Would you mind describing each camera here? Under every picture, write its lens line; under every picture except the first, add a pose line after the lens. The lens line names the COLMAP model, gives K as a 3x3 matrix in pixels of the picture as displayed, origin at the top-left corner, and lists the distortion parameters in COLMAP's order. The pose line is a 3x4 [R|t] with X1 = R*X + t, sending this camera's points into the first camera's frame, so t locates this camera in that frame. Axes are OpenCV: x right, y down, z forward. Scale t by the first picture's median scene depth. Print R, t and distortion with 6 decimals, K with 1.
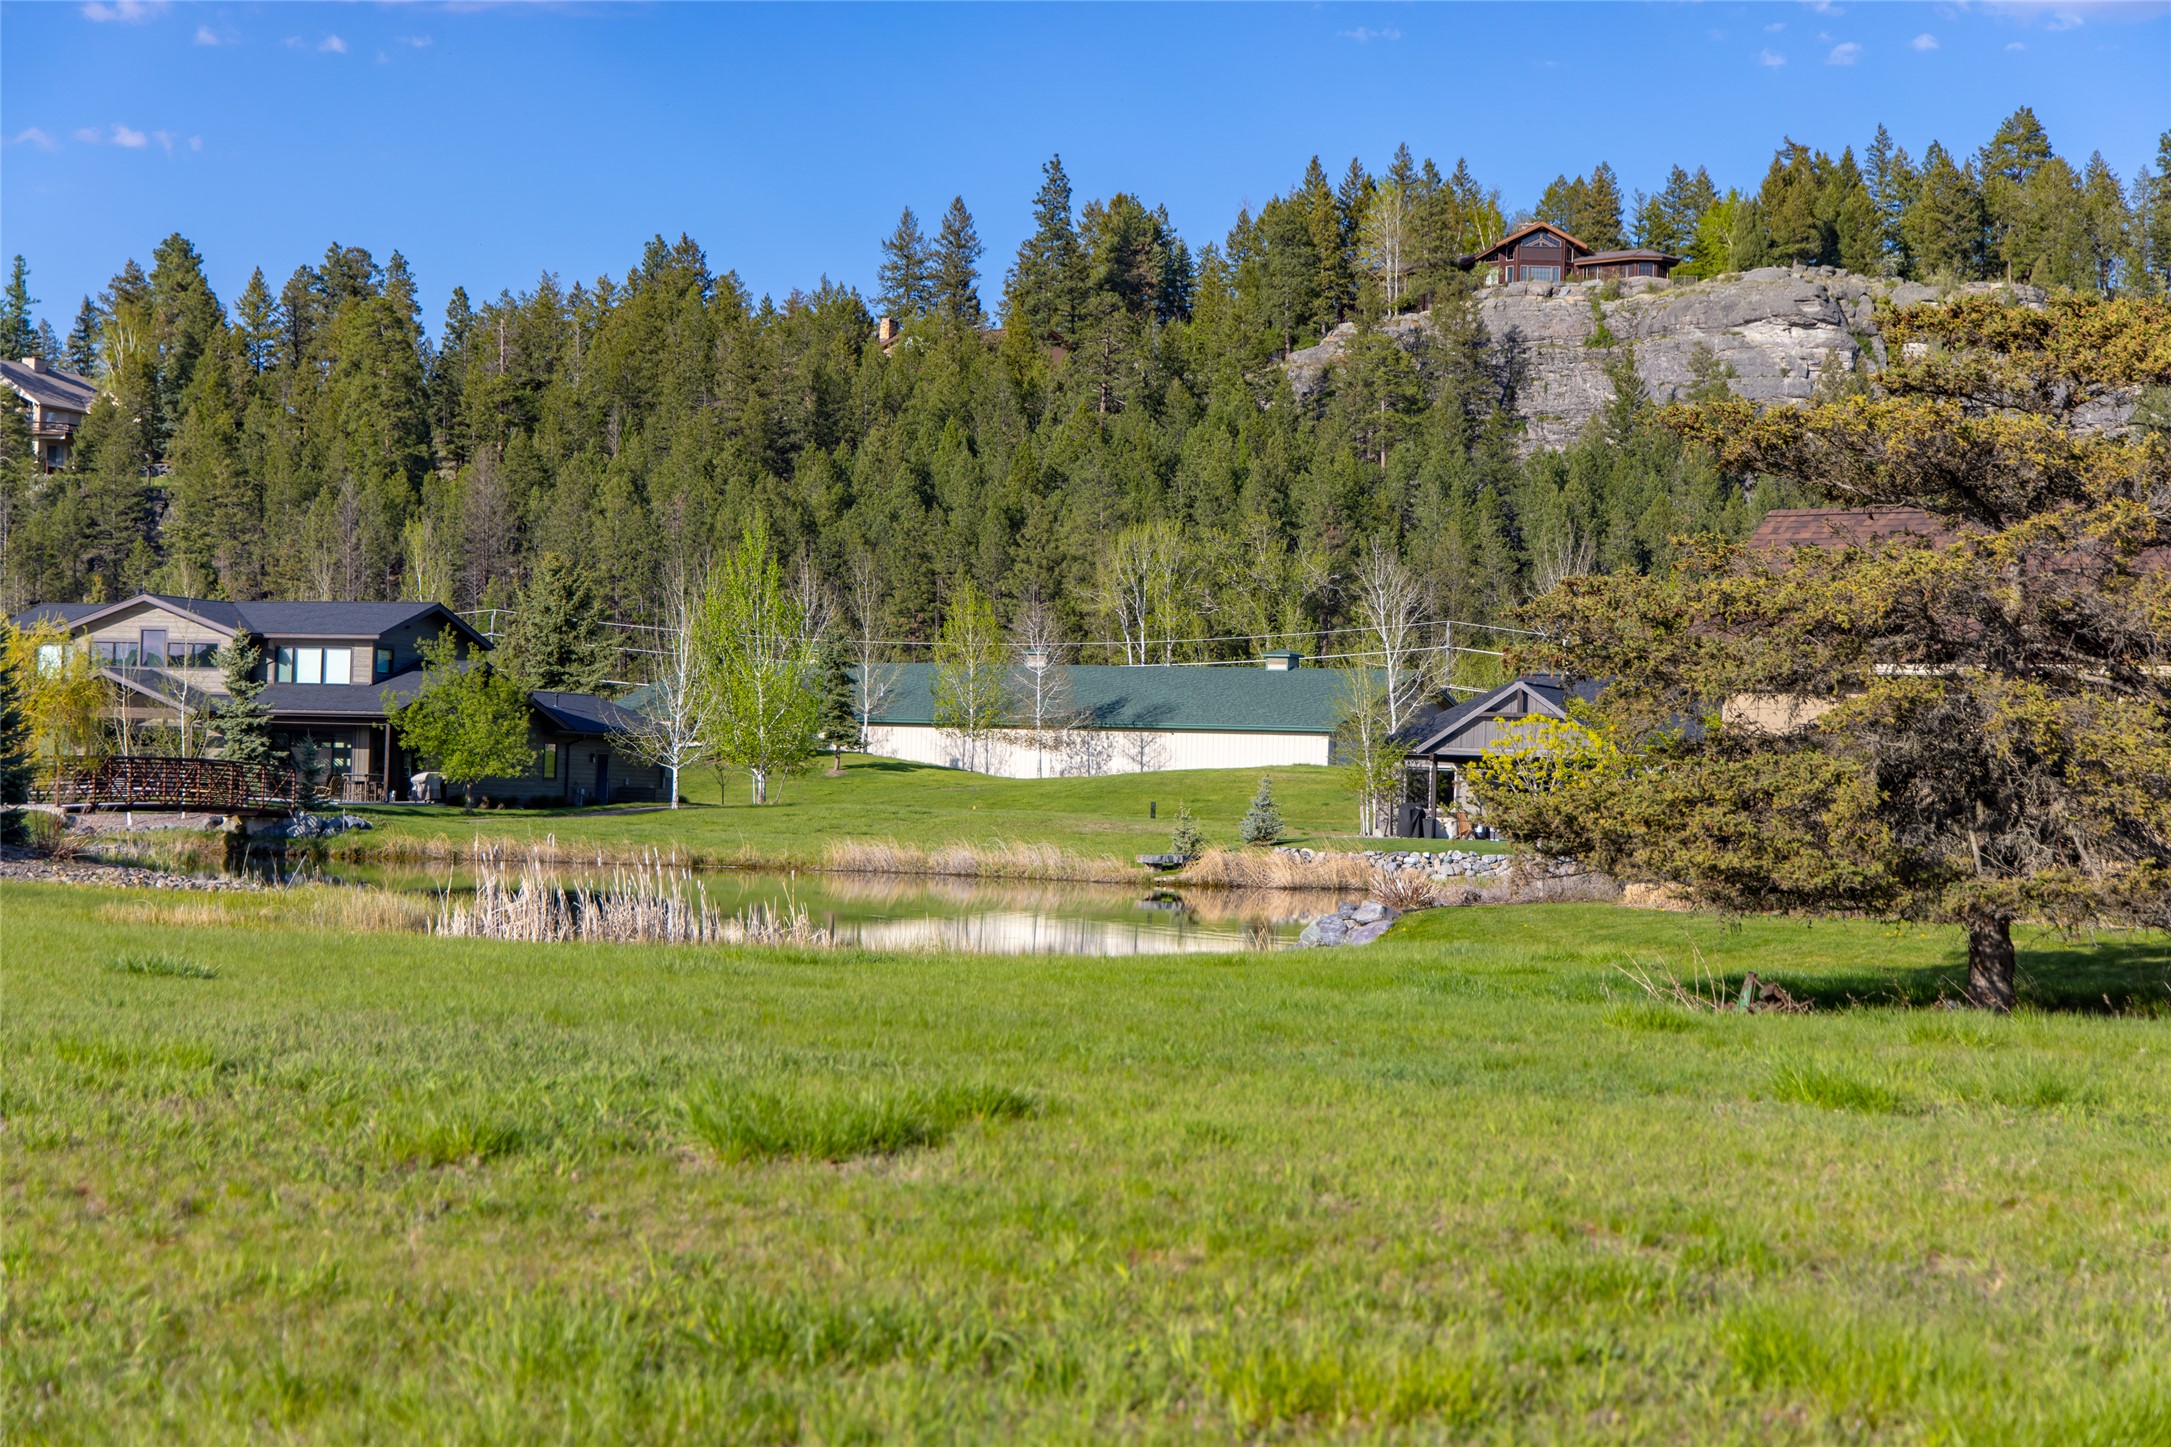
lens RADIAL K [[3895.6, 0, 1085.5], [0, 3895.6, 723.5], [0, 0, 1]] dist [0.024937, 0.025746]
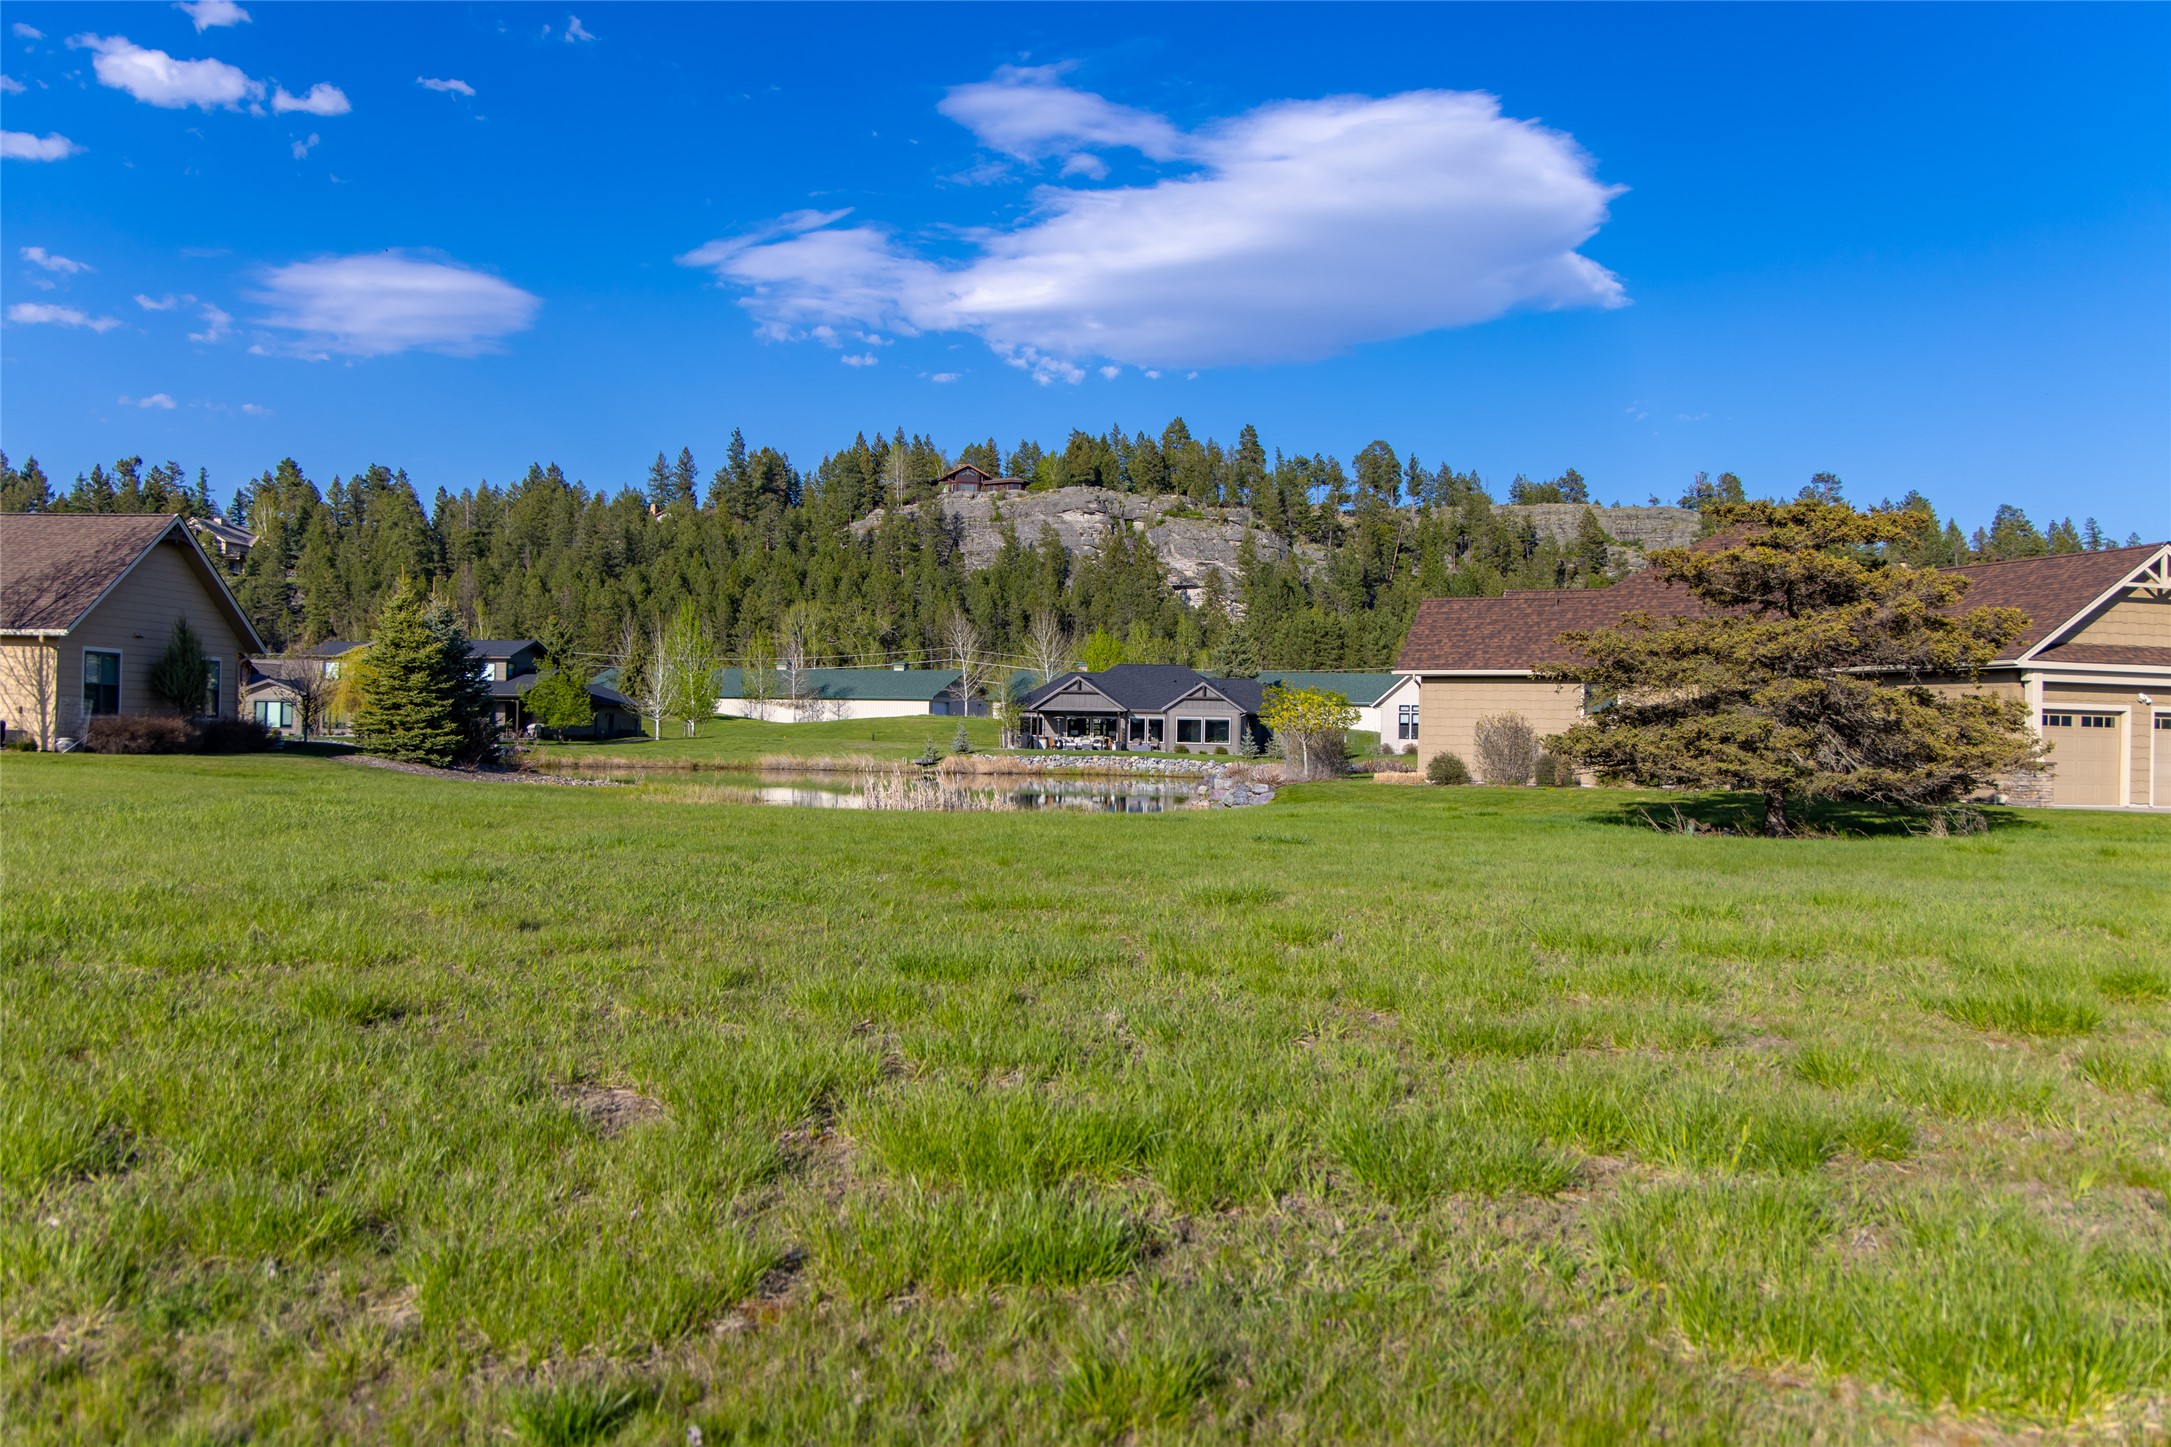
lens RADIAL K [[1782.2, 0, 1085.5], [0, 1782.2, 723.5], [0, 0, 1]] dist [-0.002737, 0.007180]
pose [[0.978174, -0.012029, 0.207440, -0.029848], [0.008555, 0.999808, 0.017640, -0.000619], [-0.207612, -0.015480, 0.978089, 0.010055]]
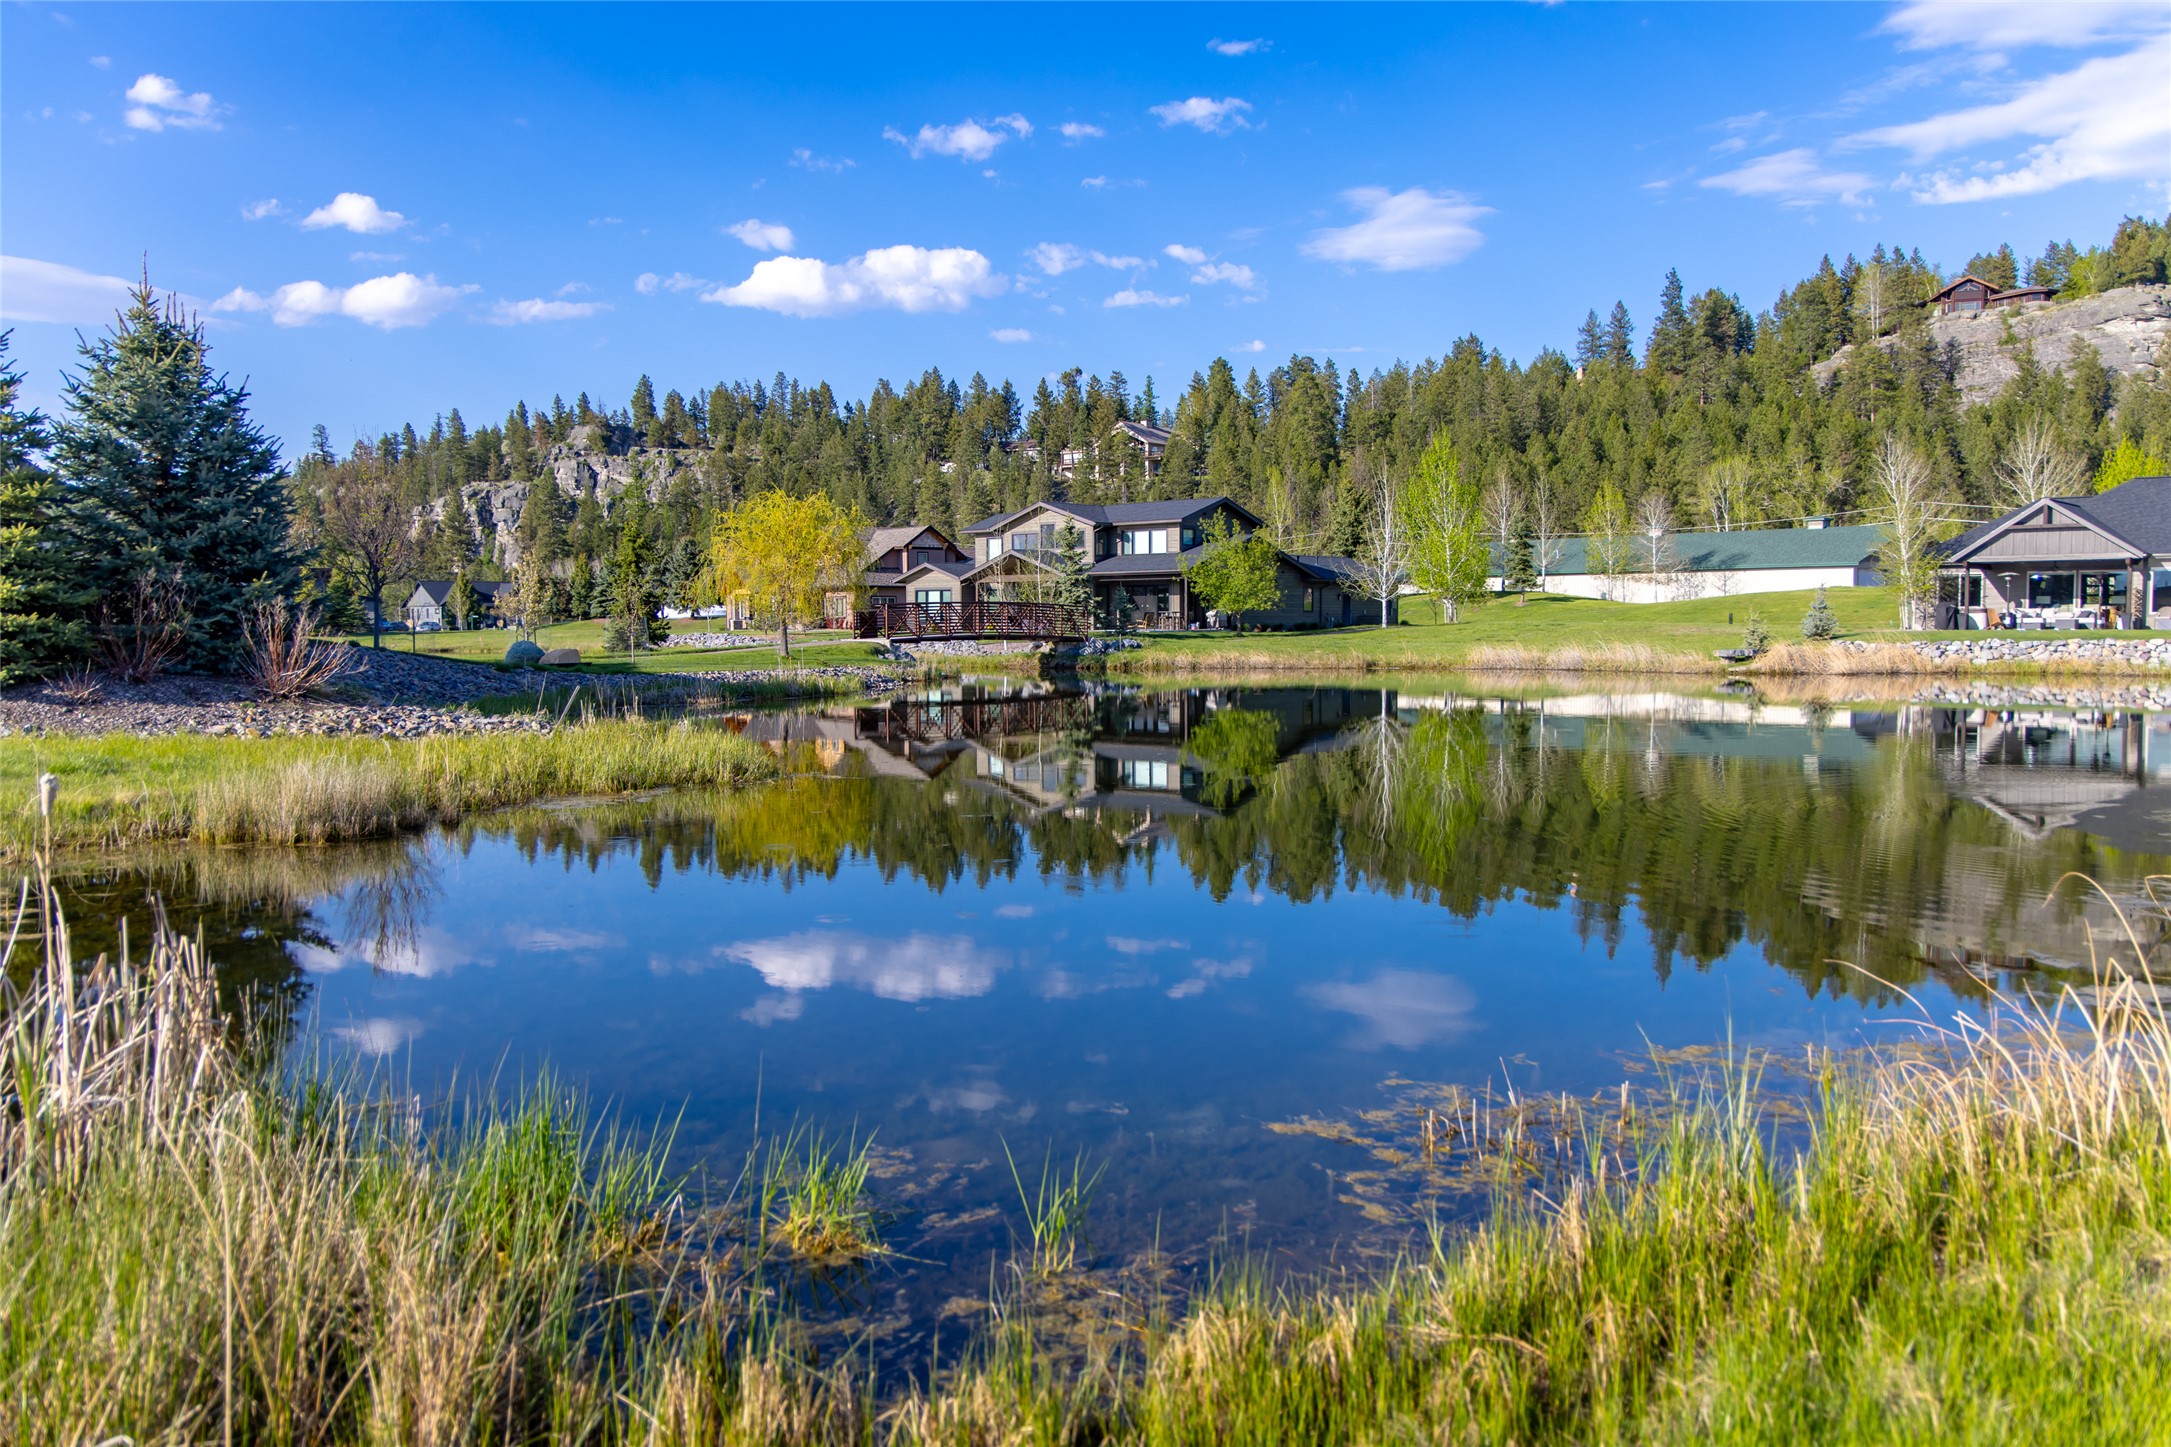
lens RADIAL K [[1782.2, 0, 1085.5], [0, 1782.2, 723.5], [0, 0, 1]] dist [-0.002737, 0.007180]
pose [[0.944533, -0.016400, -0.328008, 0.003100], [0.039385, 0.997201, 0.063554, 0.004006], [0.326047, -0.072948, 0.942535, 0.122691]]
